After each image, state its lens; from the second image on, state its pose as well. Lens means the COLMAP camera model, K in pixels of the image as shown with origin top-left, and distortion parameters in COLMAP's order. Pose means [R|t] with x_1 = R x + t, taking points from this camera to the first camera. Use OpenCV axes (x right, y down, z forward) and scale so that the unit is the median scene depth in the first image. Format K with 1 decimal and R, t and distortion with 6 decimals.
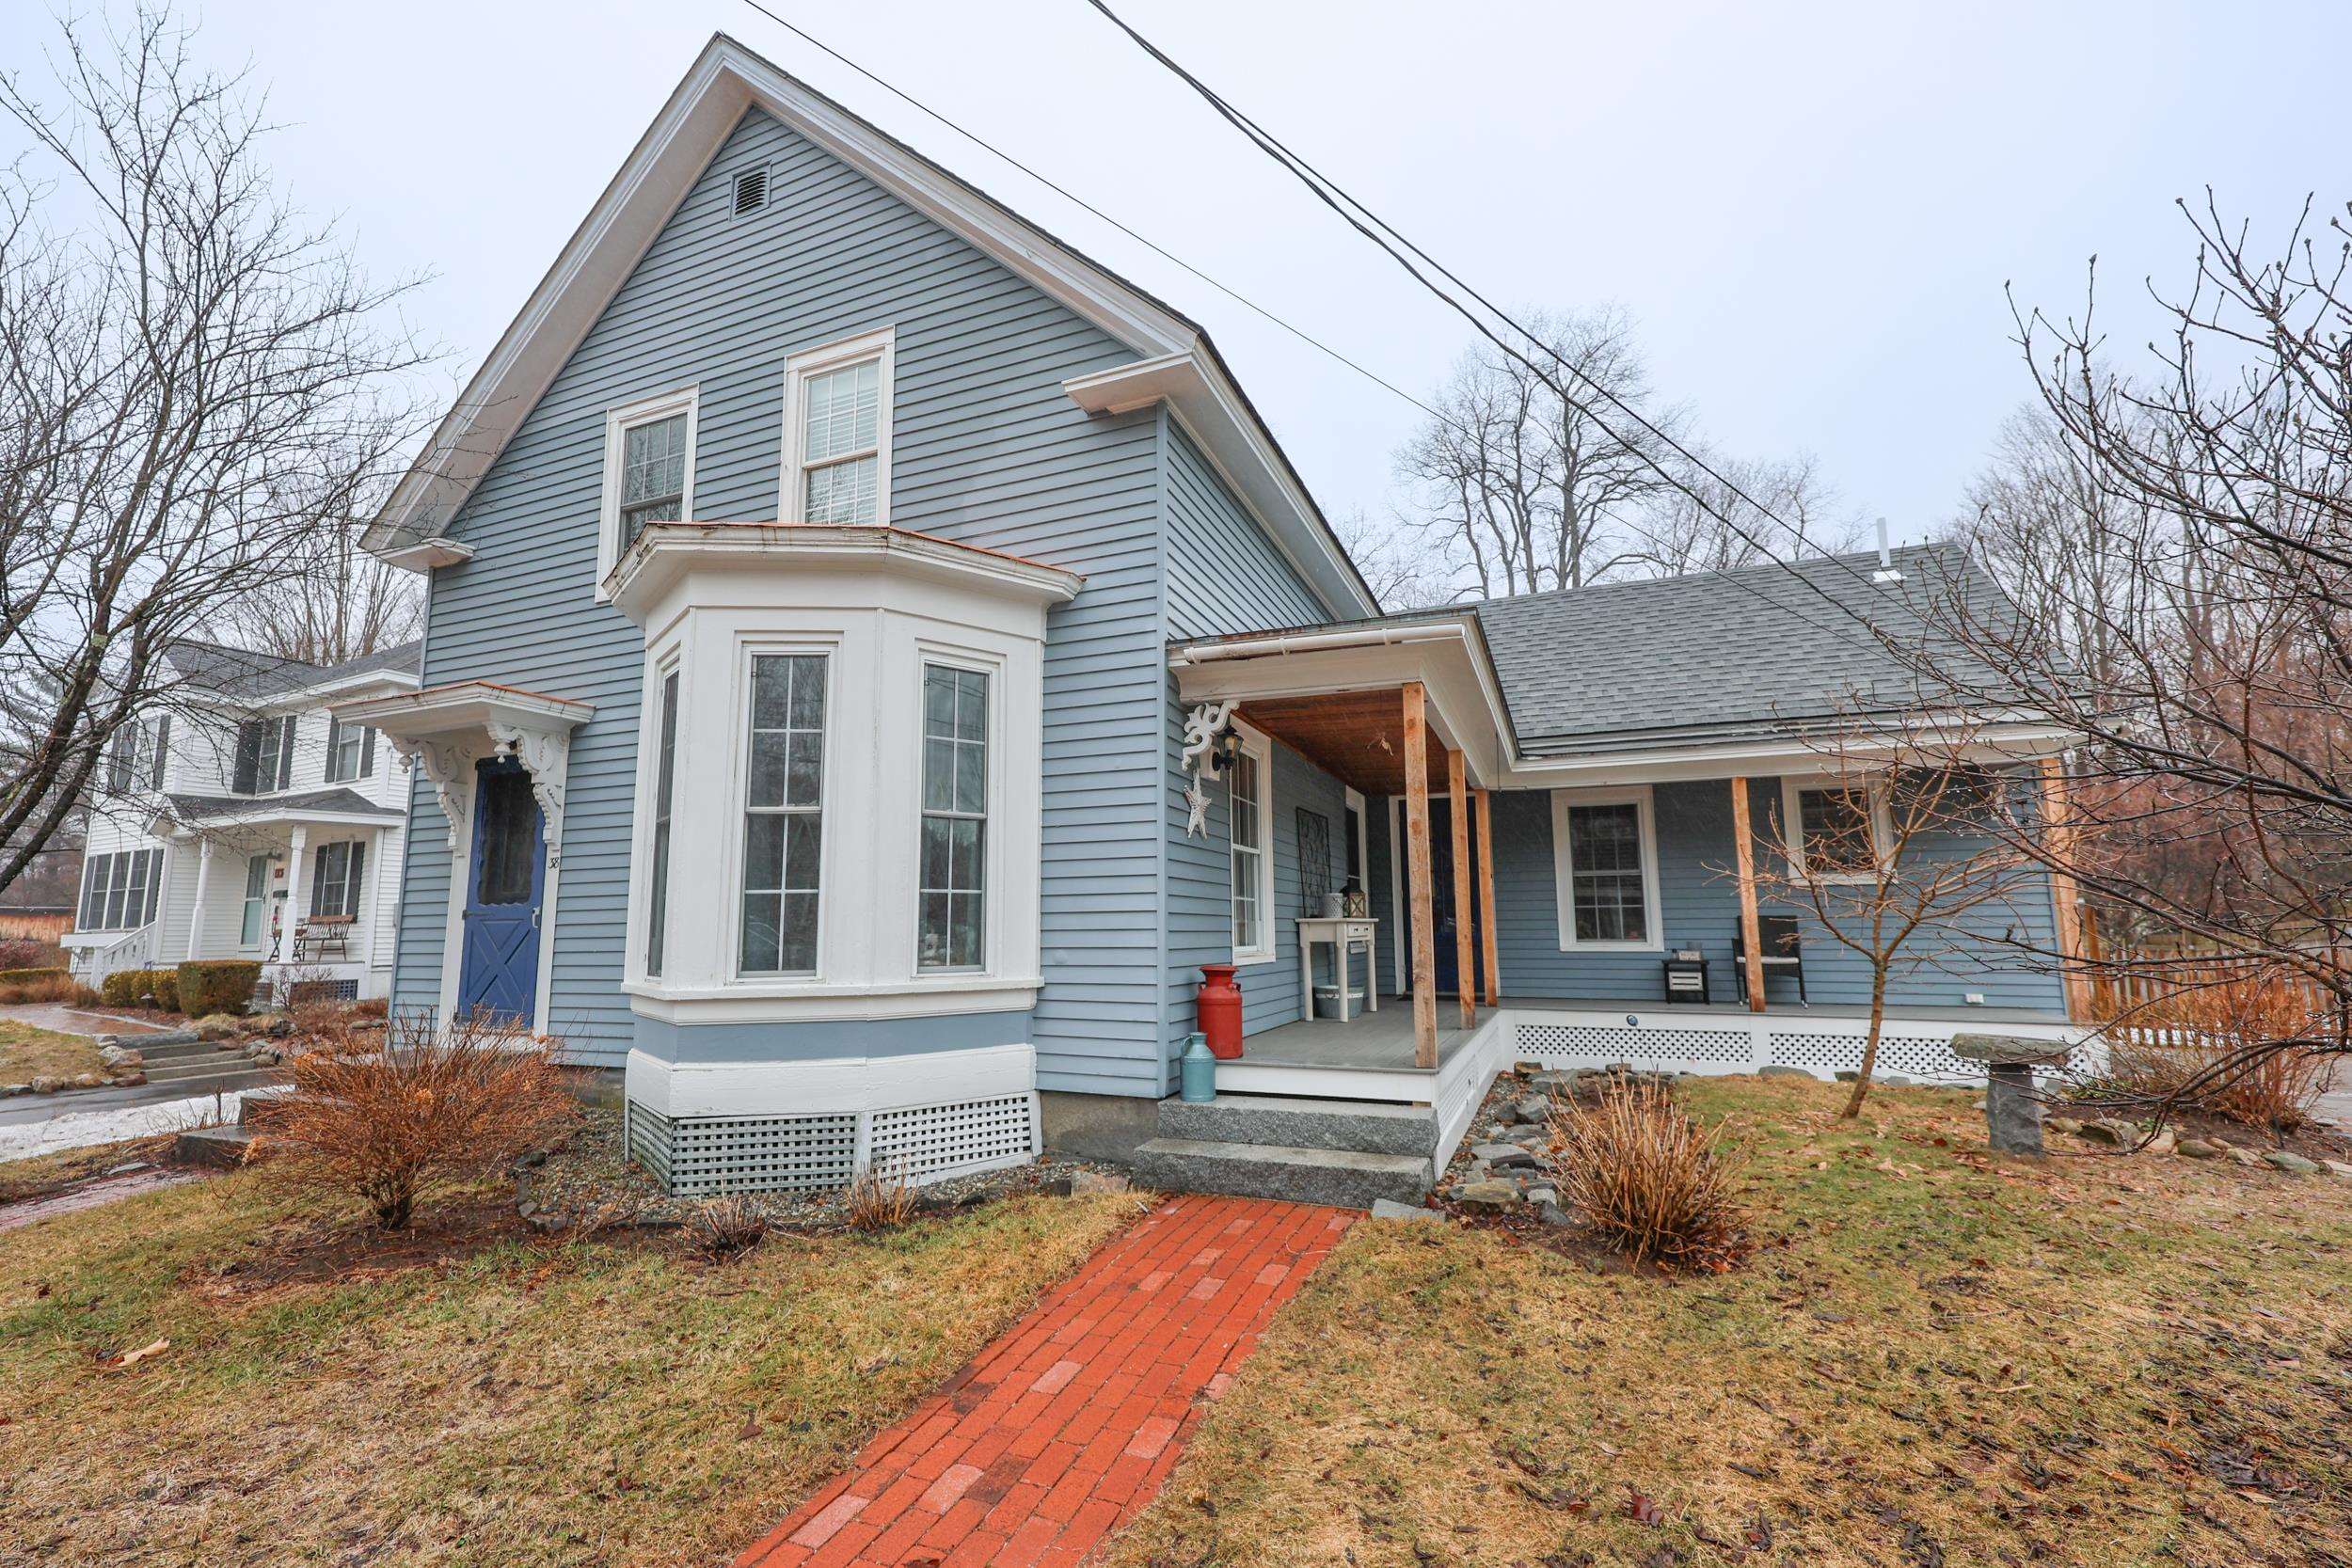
lens RADIAL K [[983.5, 0, 1171.5], [0, 983.5, 791.7], [0, 0, 1]] dist [-0.000642, 0.000253]
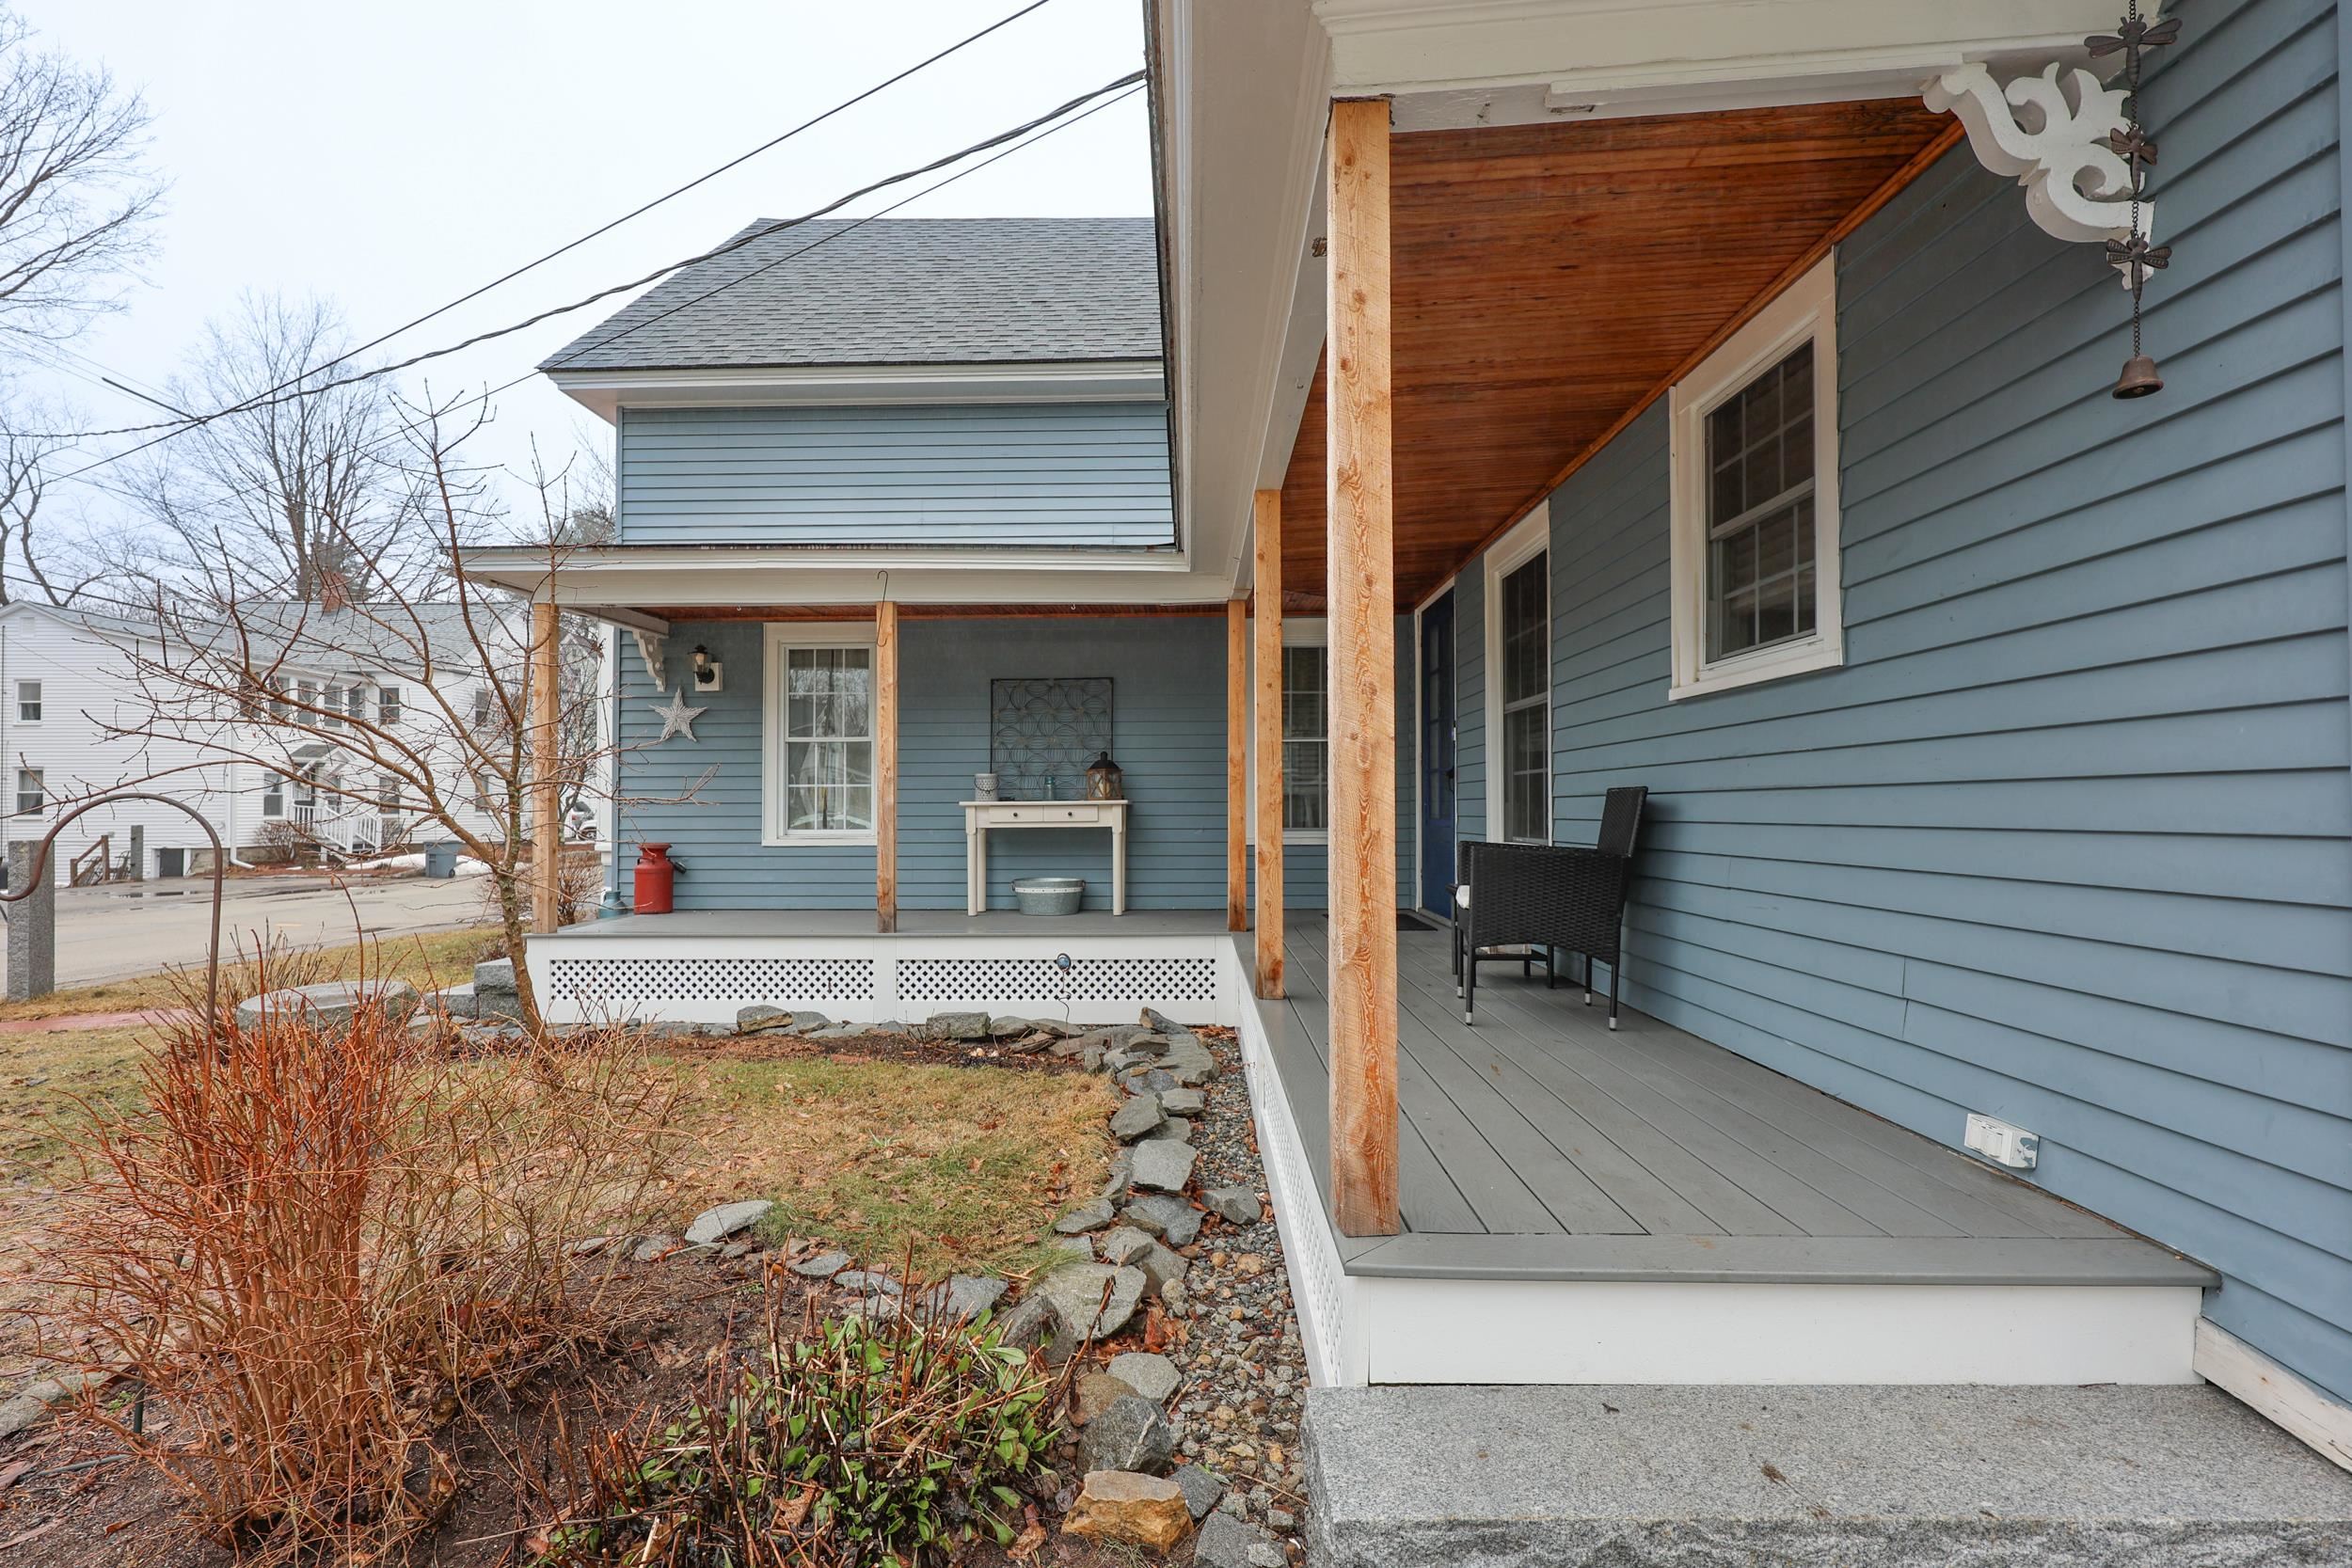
lens RADIAL K [[983.5, 0, 1169.8], [0, 983.5, 795.9], [0, 0, 1]] dist [-0.000642, 0.000253]
pose [[0.364550, -0.002525, -0.931180, 1.026964], [0.135000, 0.989575, 0.050169, 0.098957], [0.921346, -0.143998, 0.361091, 0.803375]]
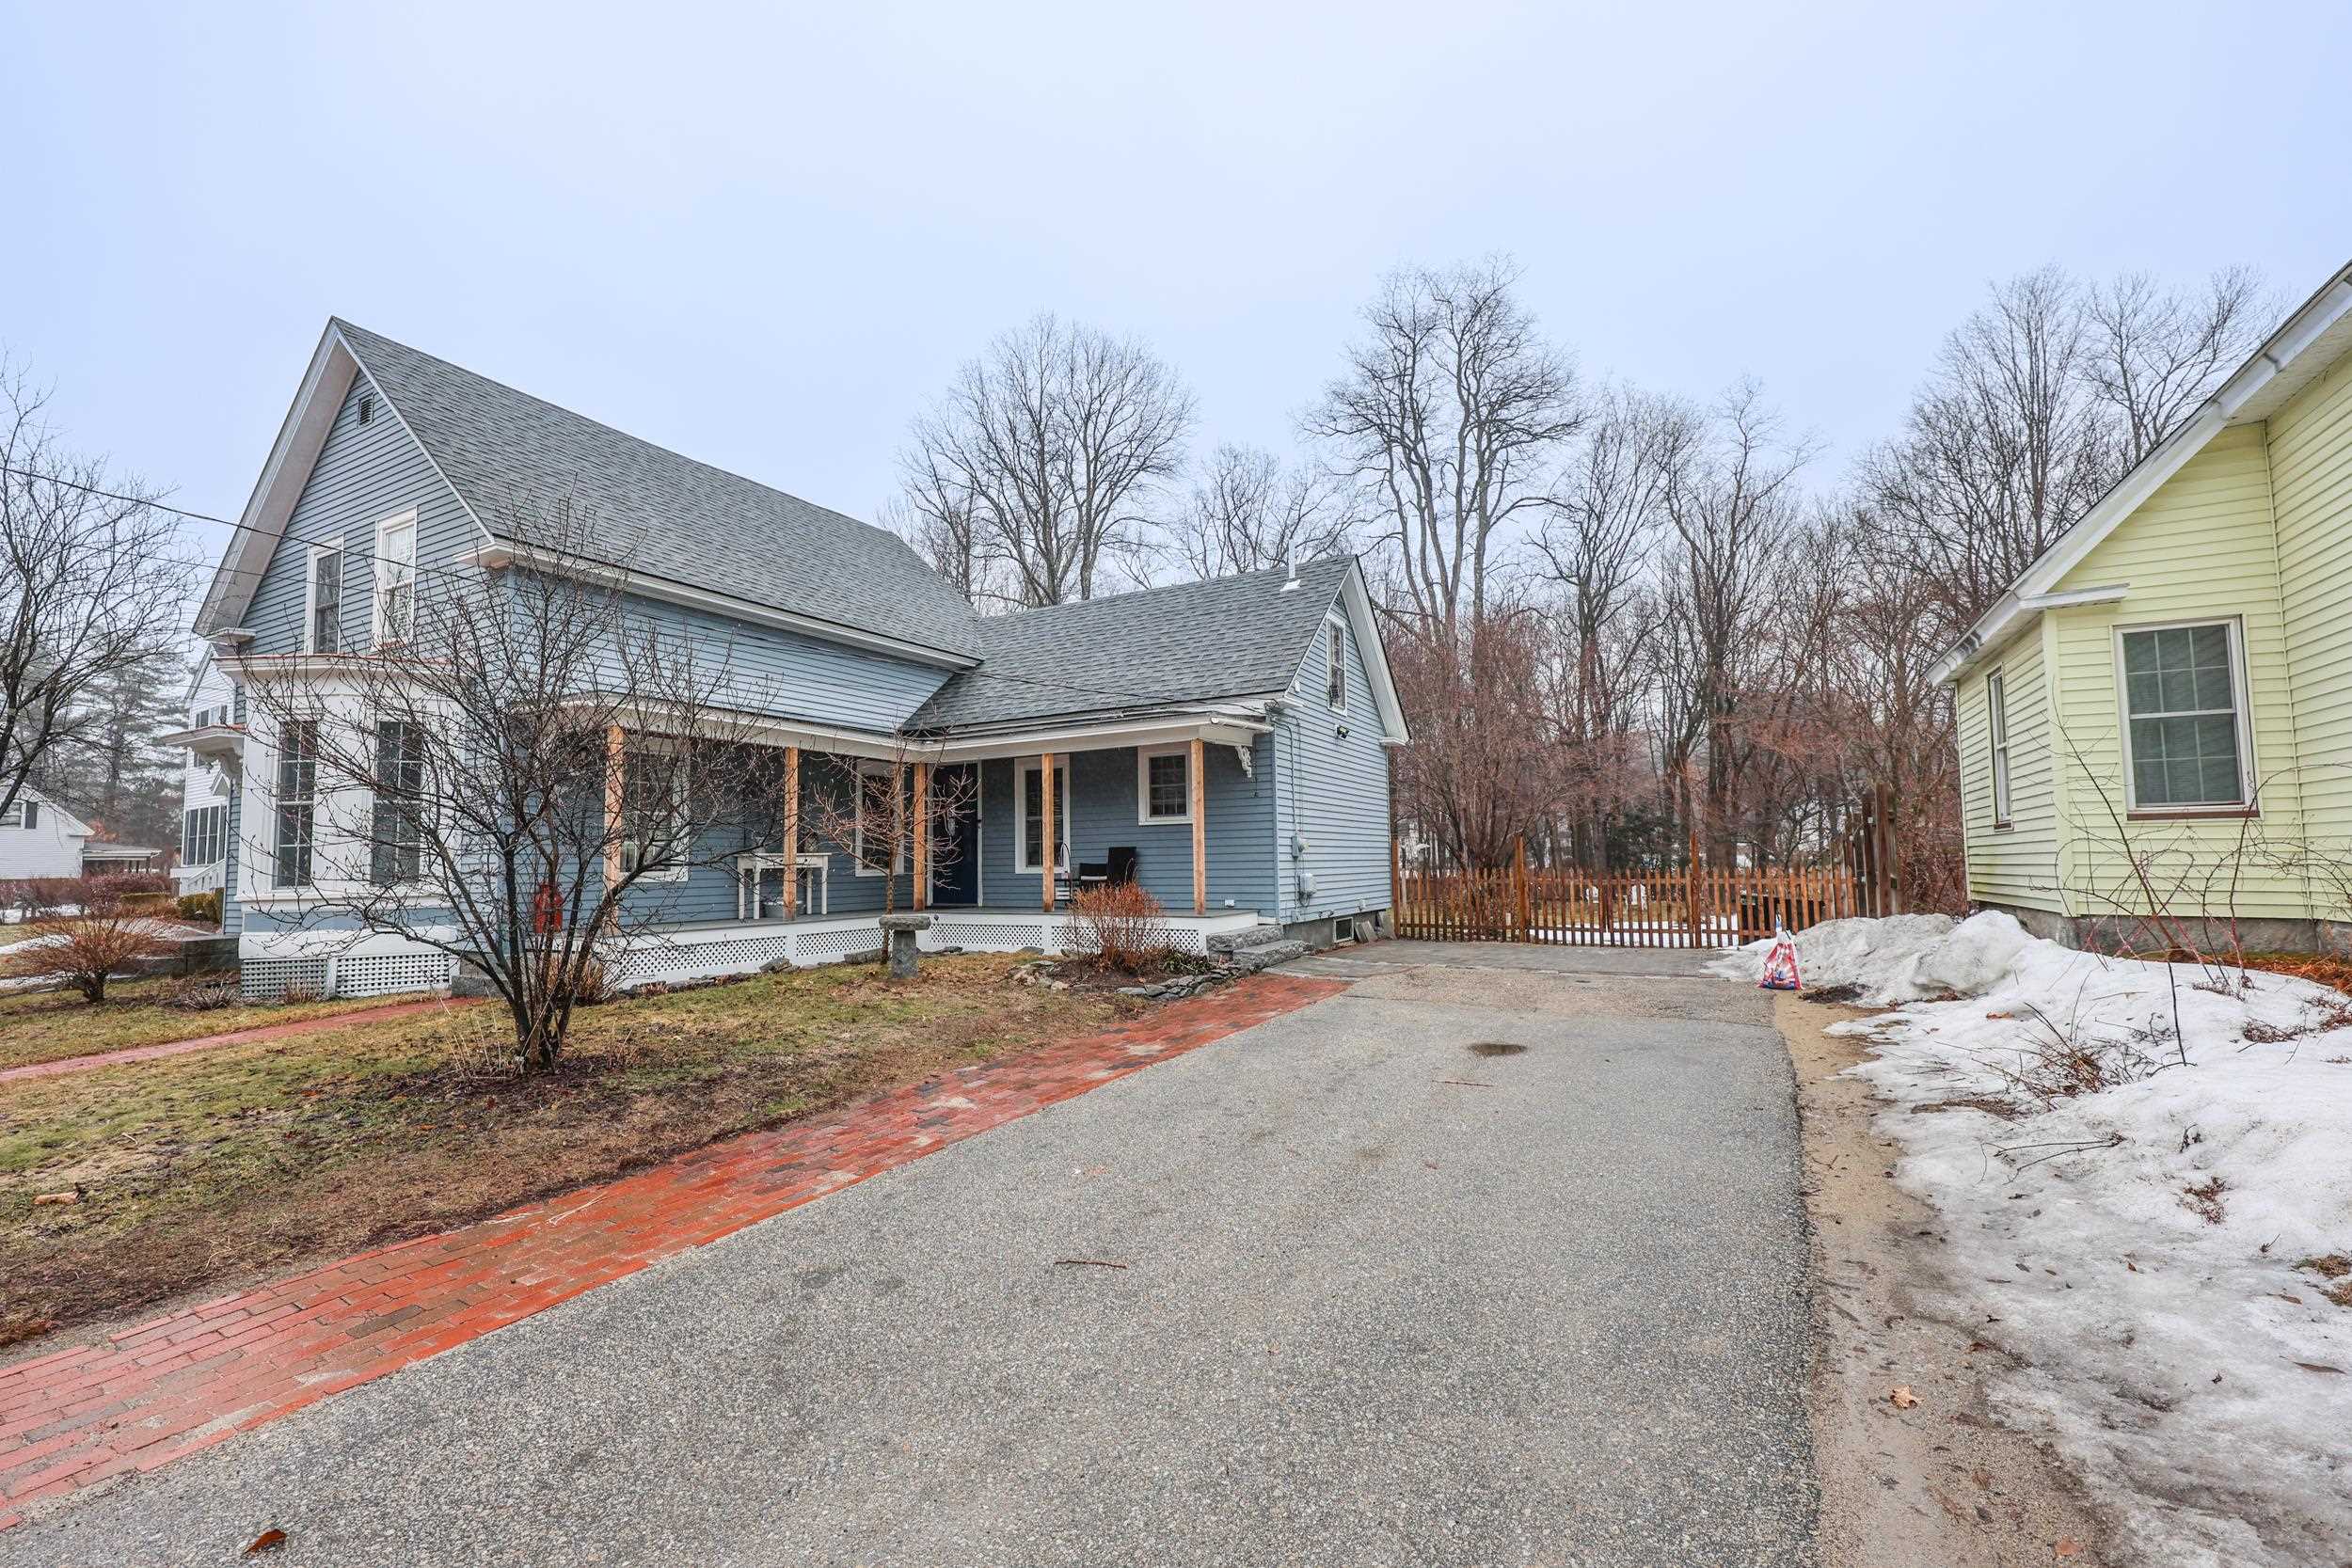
lens RADIAL K [[983.5, 0, 1159.8], [0, 983.5, 779.7], [0, 0, 1]] dist [-0.000642, 0.000253]
pose [[0.993107, -0.019039, -0.115652, 0.946847], [0.026446, 0.997672, 0.062852, -0.065927], [0.114187, -0.065477, 0.991299, -0.446653]]
